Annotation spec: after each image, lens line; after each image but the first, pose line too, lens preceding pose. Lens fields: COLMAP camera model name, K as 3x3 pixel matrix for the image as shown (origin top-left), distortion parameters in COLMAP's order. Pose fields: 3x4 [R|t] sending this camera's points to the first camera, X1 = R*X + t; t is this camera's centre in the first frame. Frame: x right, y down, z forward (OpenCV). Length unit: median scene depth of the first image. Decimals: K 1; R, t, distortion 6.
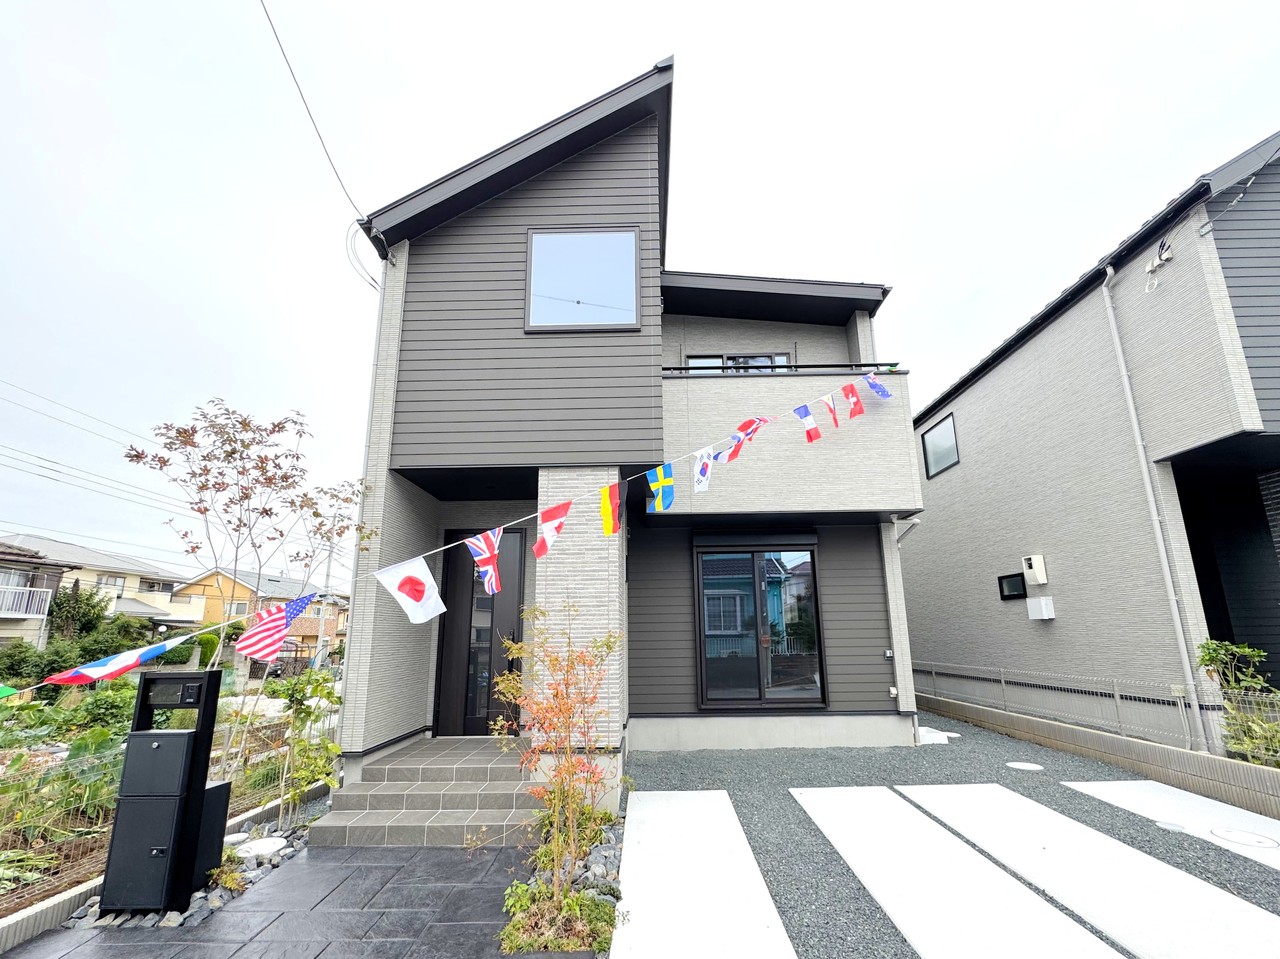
lens RADIAL K [[562.4, 0, 640.8], [0, 562.4, 513.4], [0, 0, 1]] dist [-0.001934, 0.000430]
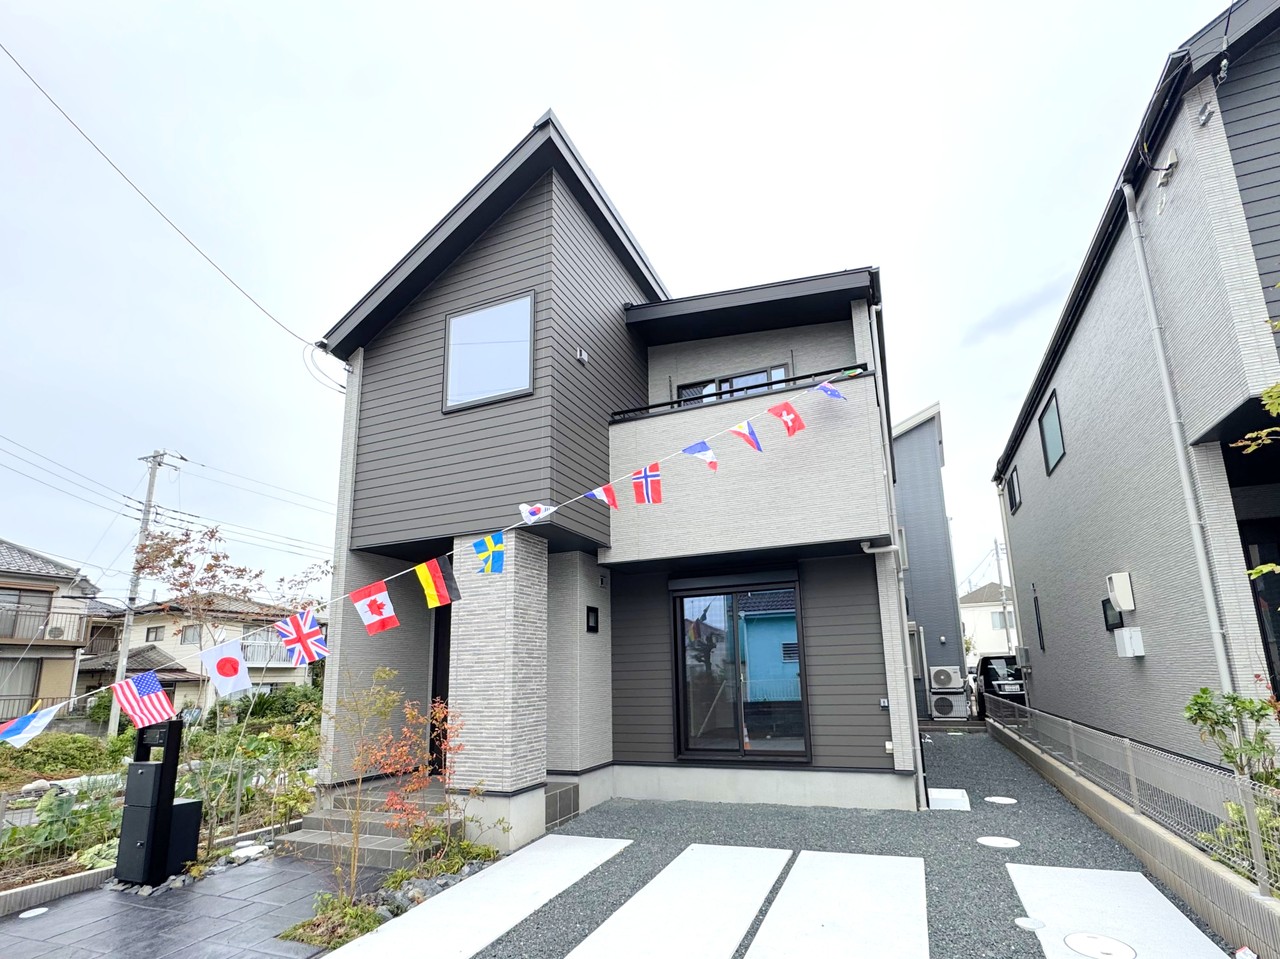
lens RADIAL K [[620.7, 0, 655.7], [0, 620.7, 556.1], [0, 0, 1]] dist [-0.002175, -0.000516]
pose [[0.932762, -0.080634, -0.351359, 0.559572], [0.091227, 0.995736, 0.013670, -0.022525], [0.348759, -0.044804, 0.936141, -0.001403]]
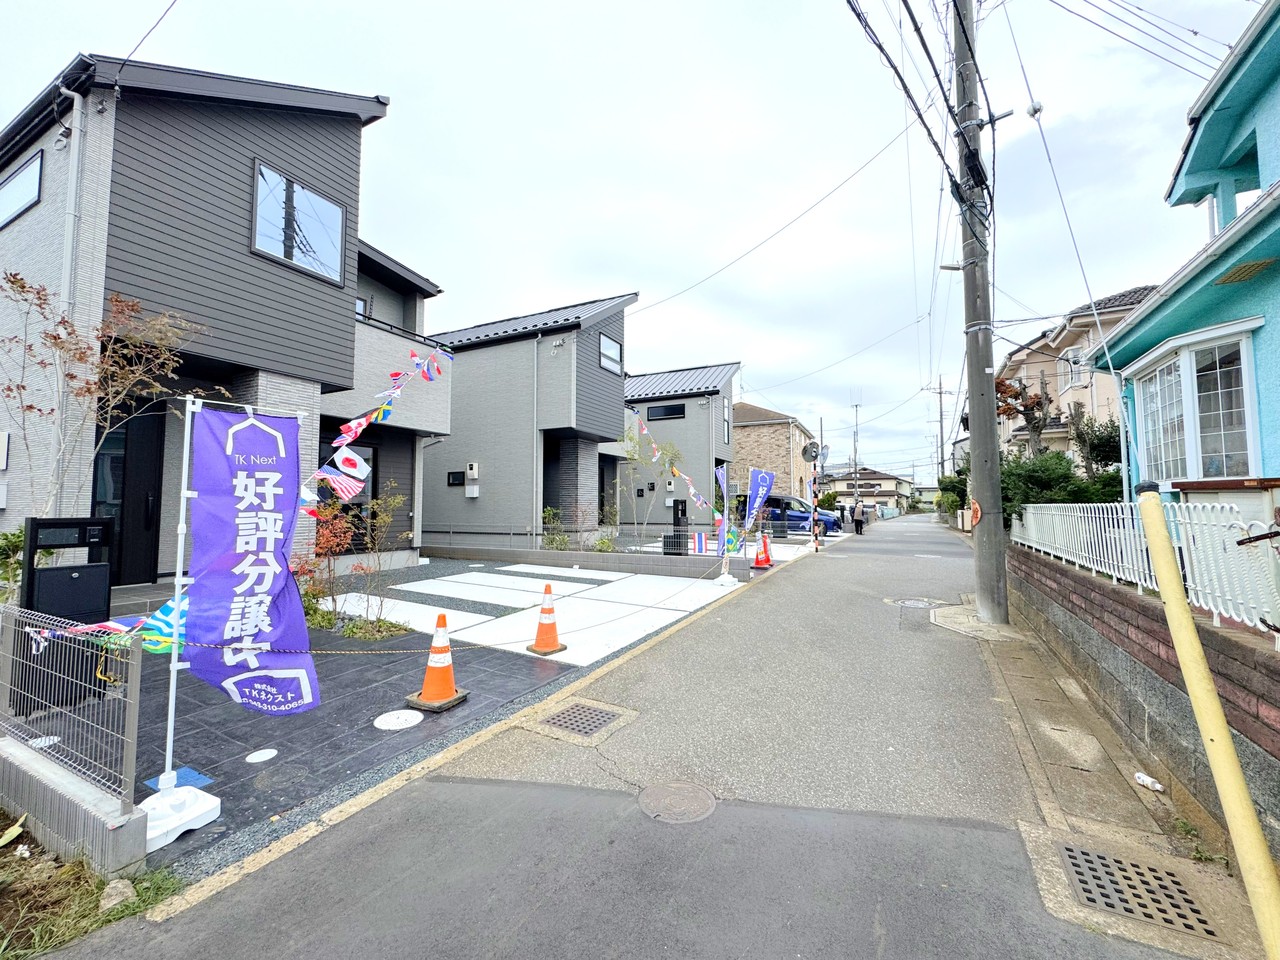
lens RADIAL K [[512.6, 0, 640.9], [0, 512.6, 479.1], [0, 0, 1]] dist [-0.002004, -0.000277]
pose [[0.430825, 0.061560, 0.900333, -0.772727], [-0.195485, 0.980348, 0.026511, -0.034089], [-0.881008, -0.187423, 0.434393, -0.296731]]
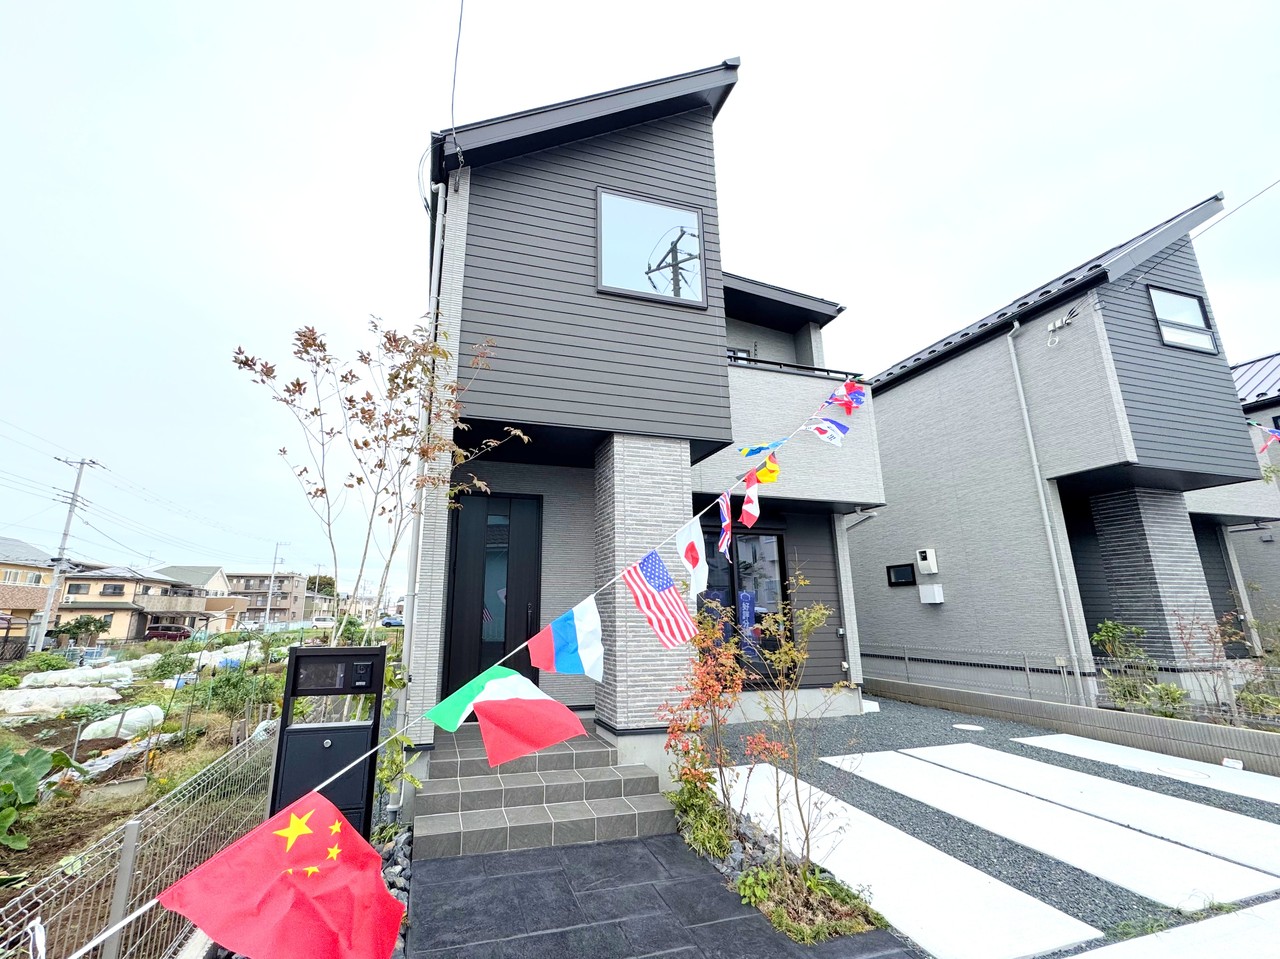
lens RADIAL K [[558.1, 0, 592.1], [0, 558.1, 477.3], [0, 0, 1]] dist [-0.001946, -0.000248]
pose [[0.955512, 0.082358, 0.283220, -0.439477], [-0.073812, 0.996440, -0.040734, 0.031999], [-0.285567, 0.018017, 0.958190, 0.093193]]
